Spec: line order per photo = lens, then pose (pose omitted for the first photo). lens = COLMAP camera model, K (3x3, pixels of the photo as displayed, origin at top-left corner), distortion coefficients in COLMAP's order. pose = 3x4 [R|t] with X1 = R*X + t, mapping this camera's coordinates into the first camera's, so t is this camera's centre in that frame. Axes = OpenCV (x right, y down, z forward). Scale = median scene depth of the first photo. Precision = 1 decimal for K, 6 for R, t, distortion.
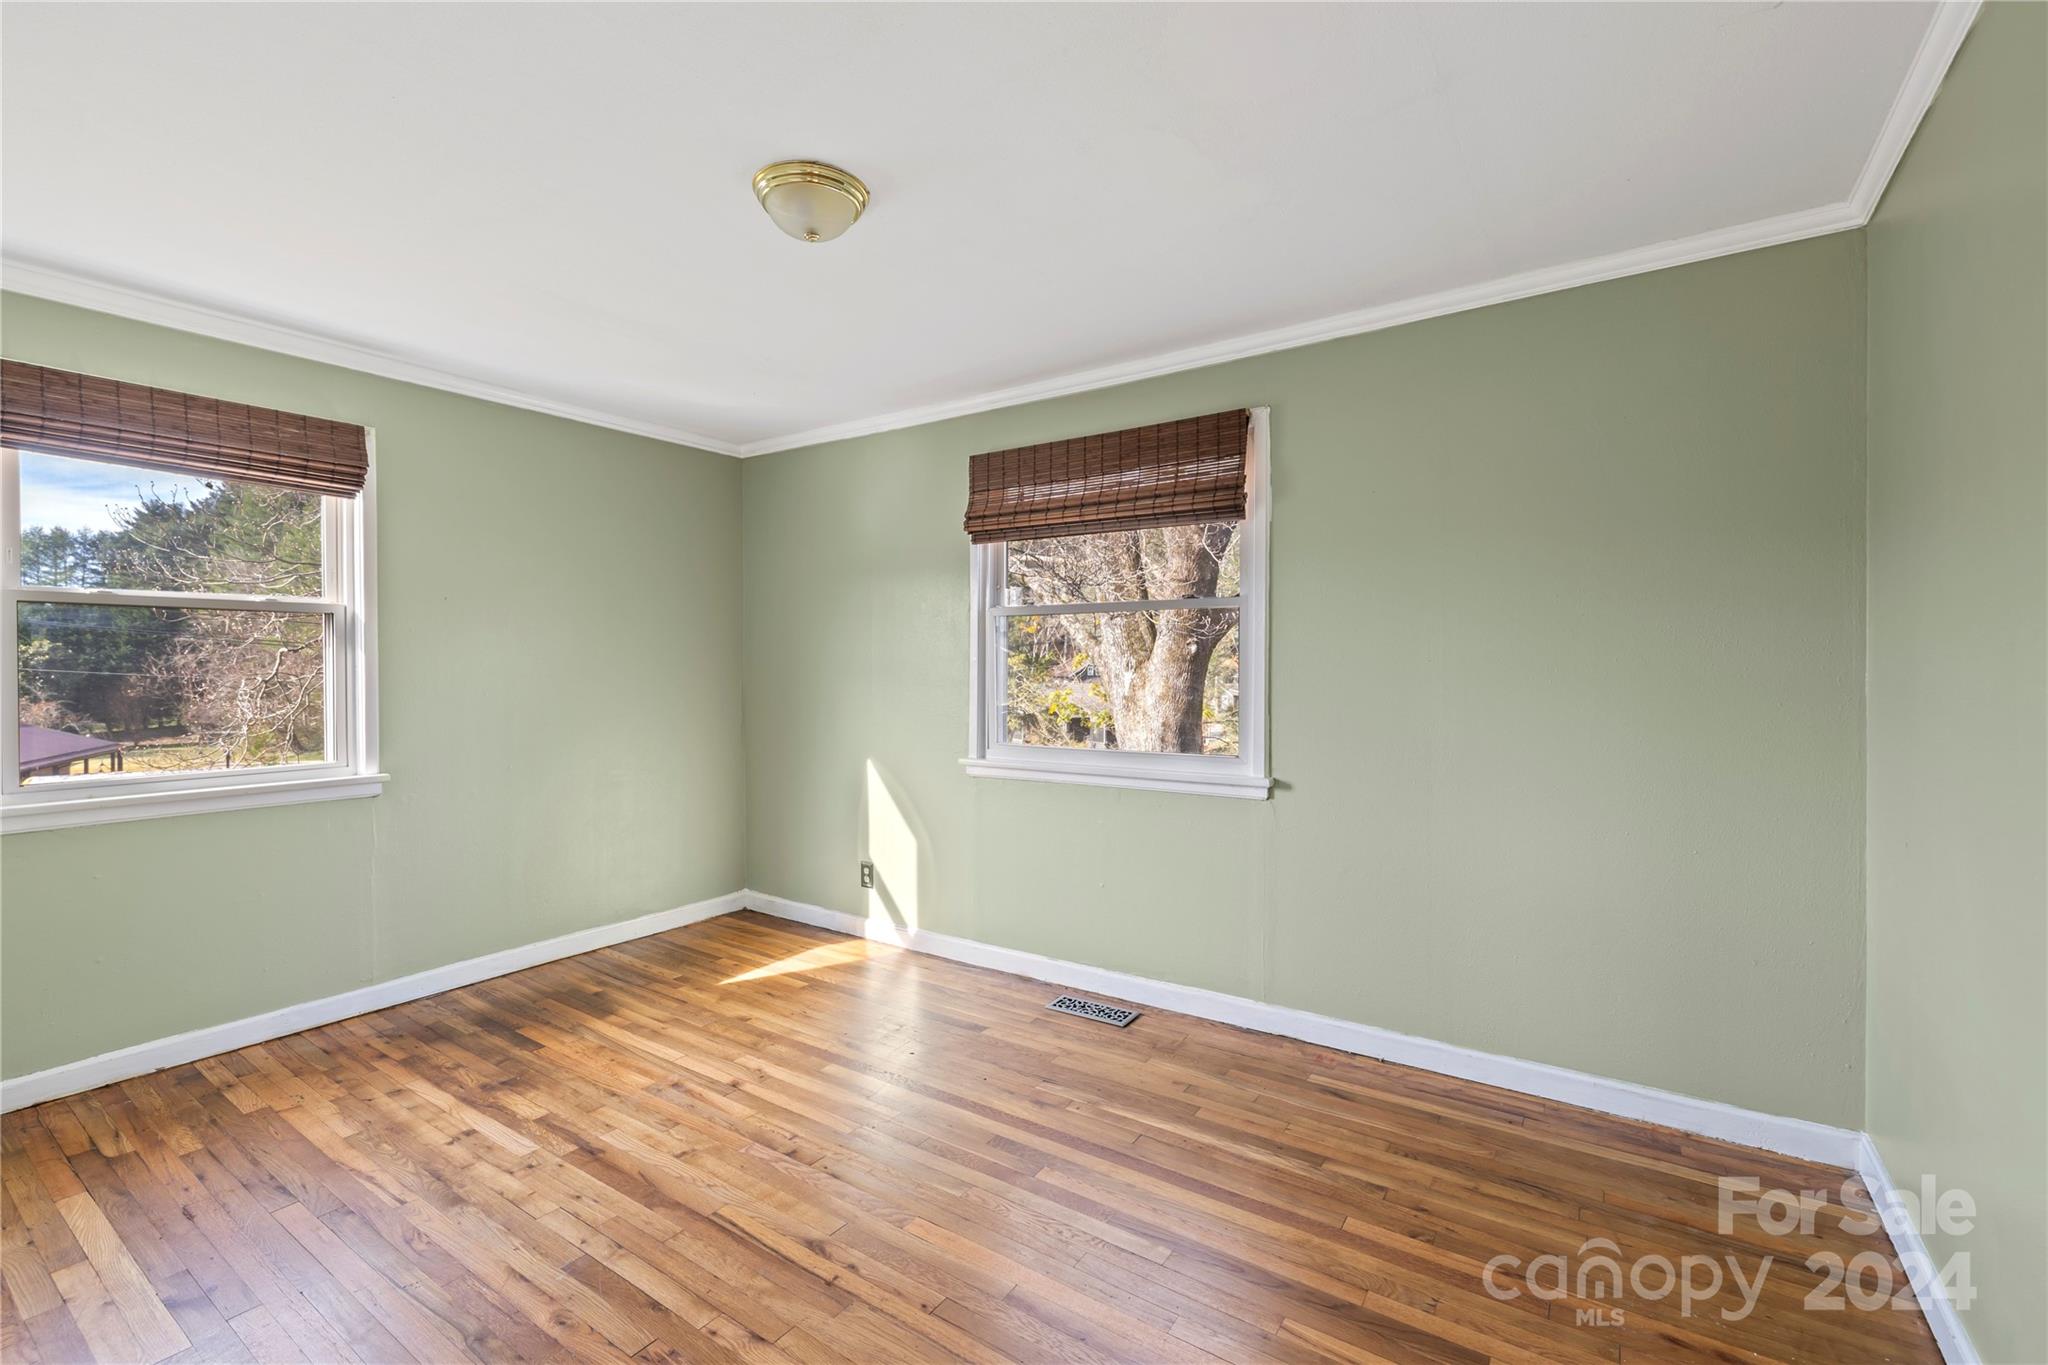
lens RADIAL K [[875.2, 0, 1019.4], [0, 875.2, 673.1], [0, 0, 1]] dist [-0.001509, 0.001001]
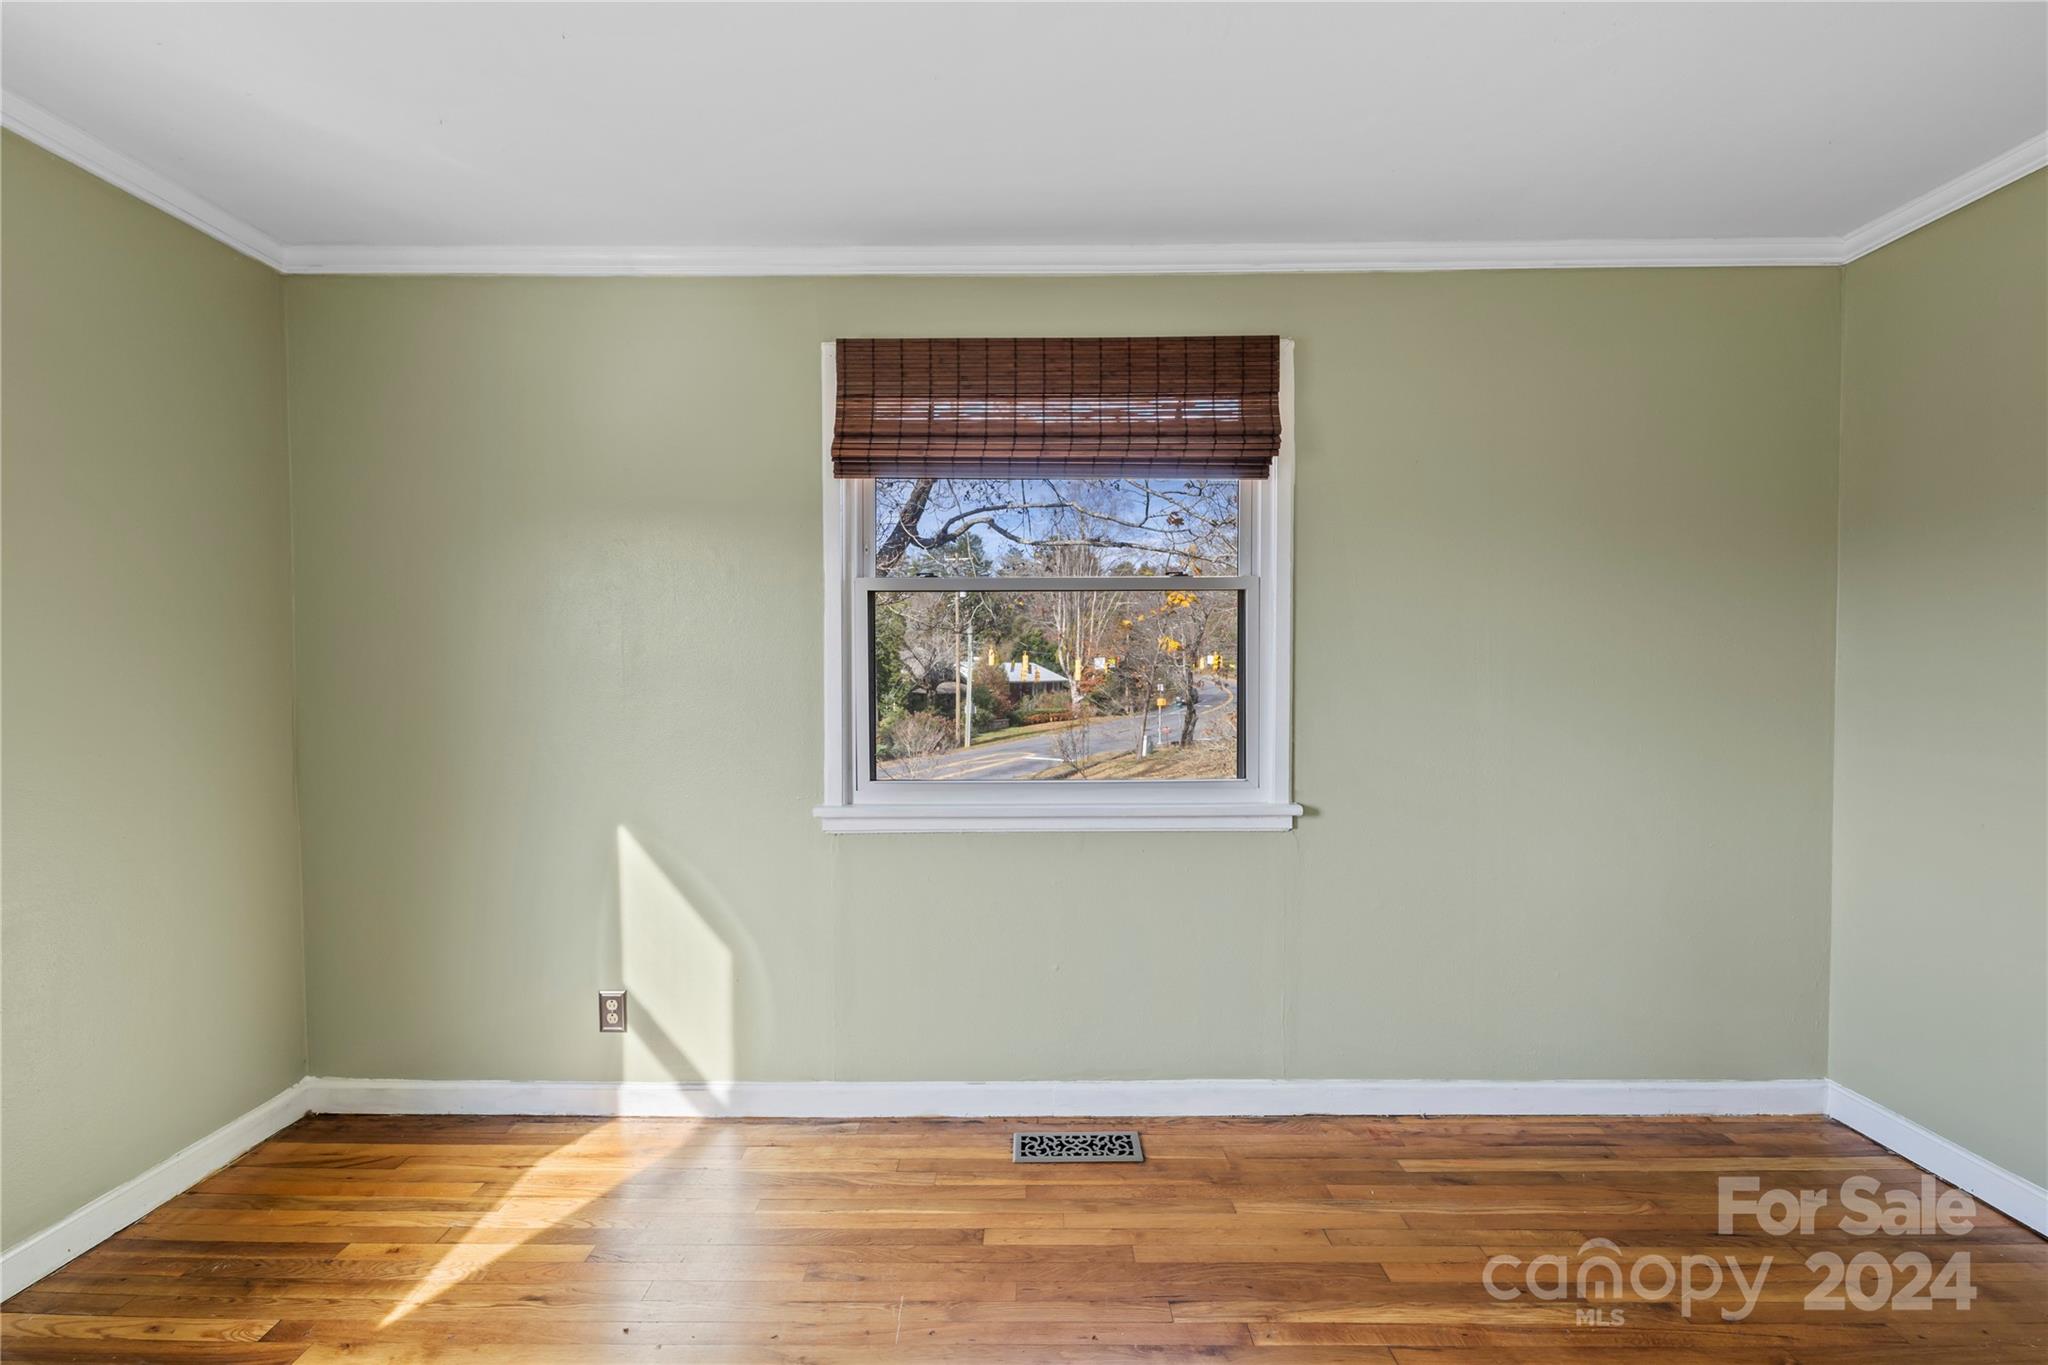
lens RADIAL K [[875.2, 0, 1016.2], [0, 875.2, 690.4], [0, 0, 1]] dist [-0.001509, 0.001001]
pose [[0.830771, -0.016854, 0.556359, -0.346476], [0.005665, 0.999746, 0.021826, -0.003370], [-0.556586, -0.014981, 0.830655, 0.435918]]
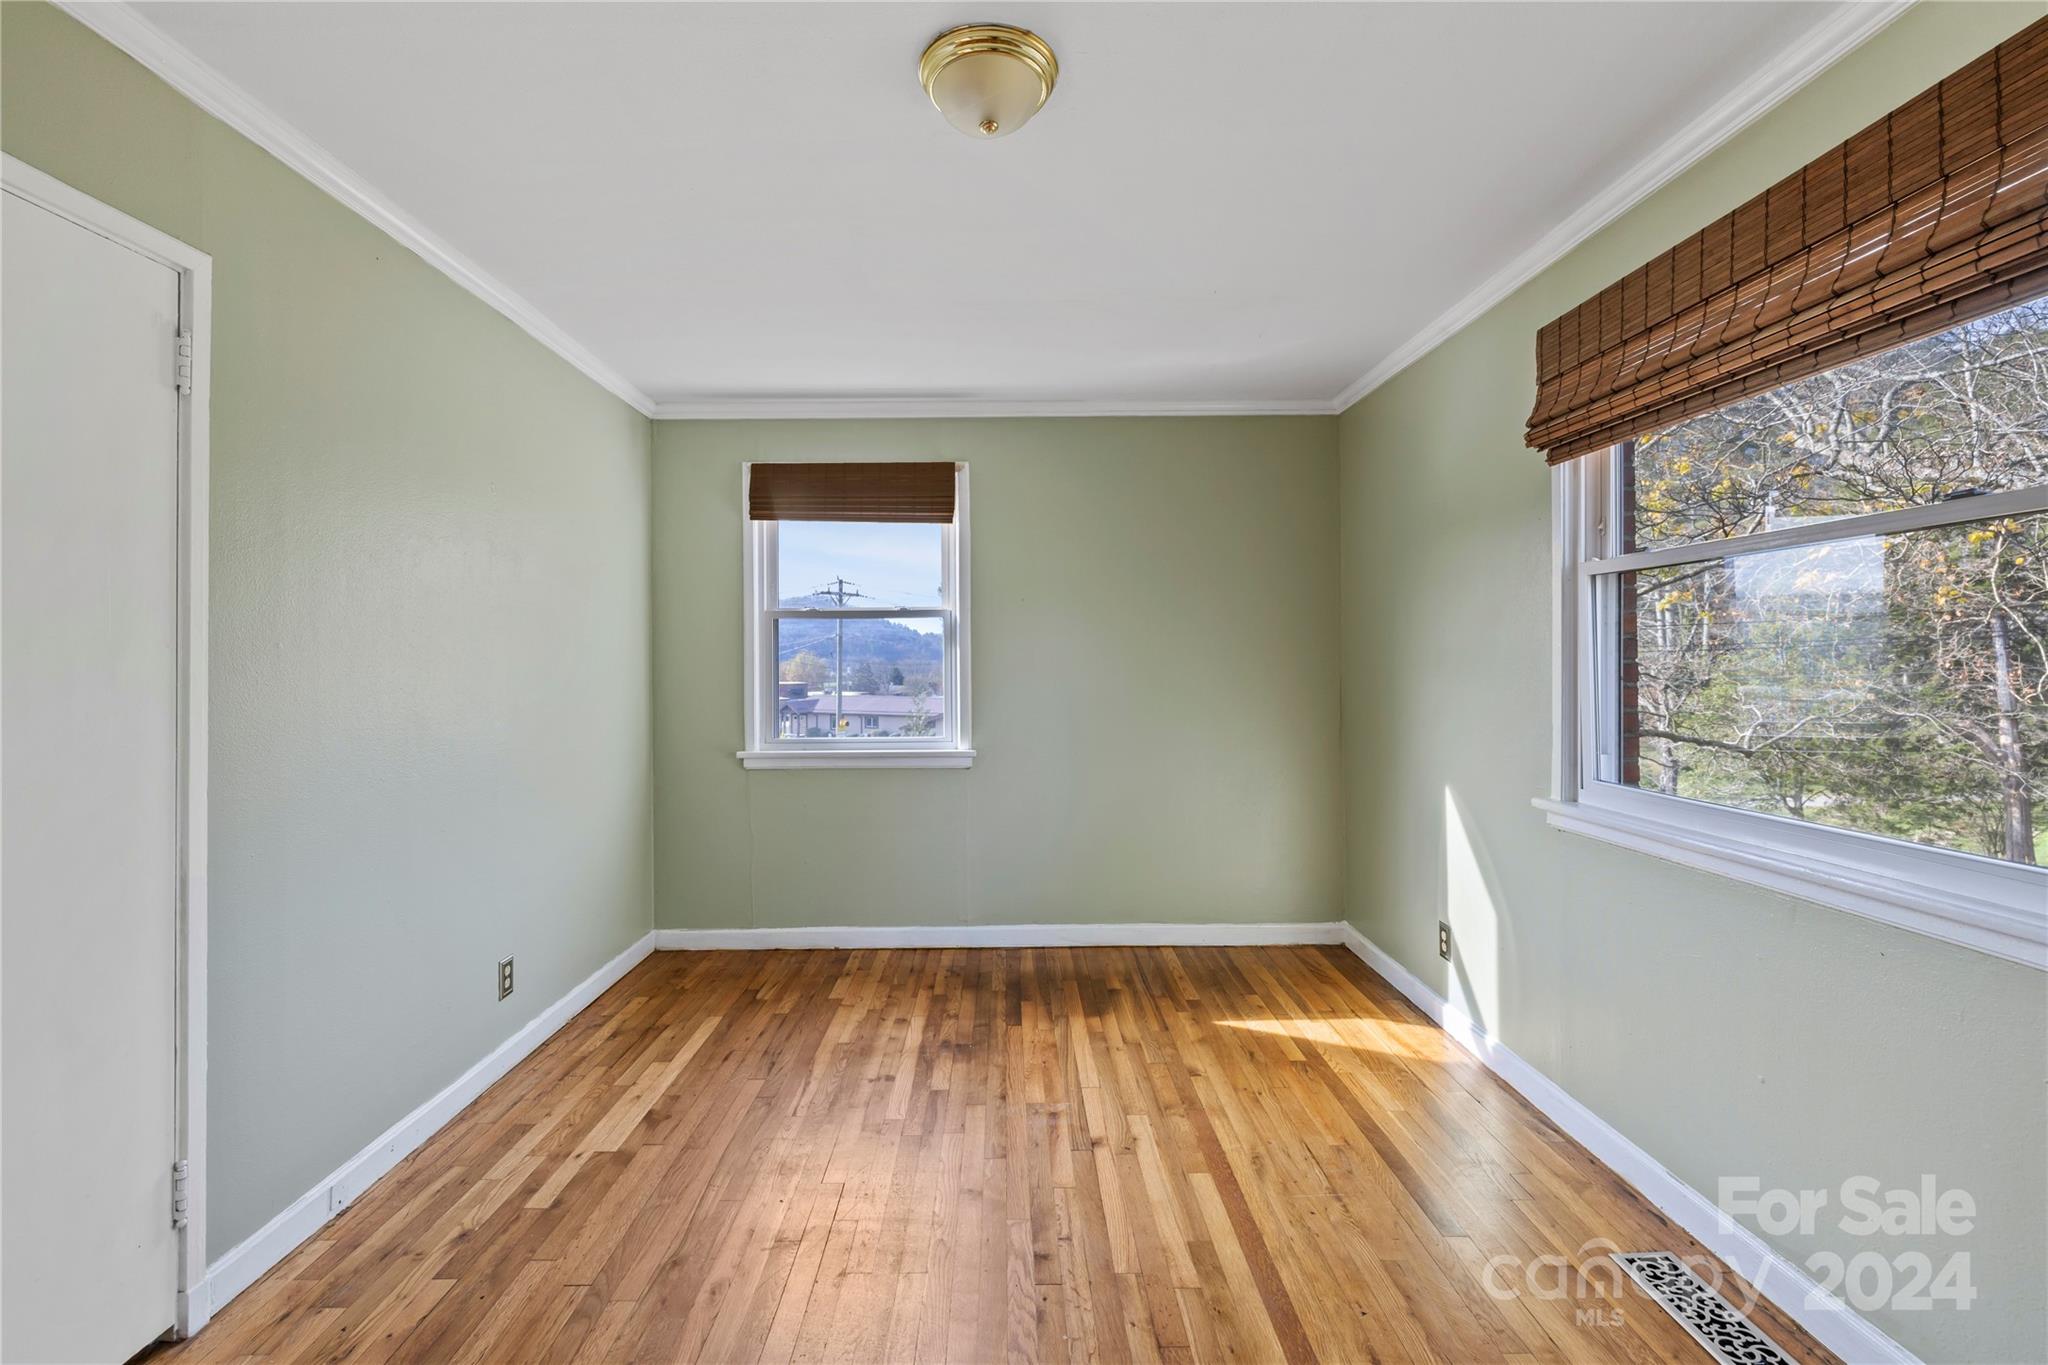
lens RADIAL K [[875.2, 0, 1012.6], [0, 875.2, 655.5], [0, 0, 1]] dist [-0.001509, 0.001001]
pose [[0.574159, -0.006991, -0.818714, 0.276412], [-0.001472, 0.999953, -0.009571, -0.002201], [0.818742, 0.006700, 0.574122, 0.353986]]
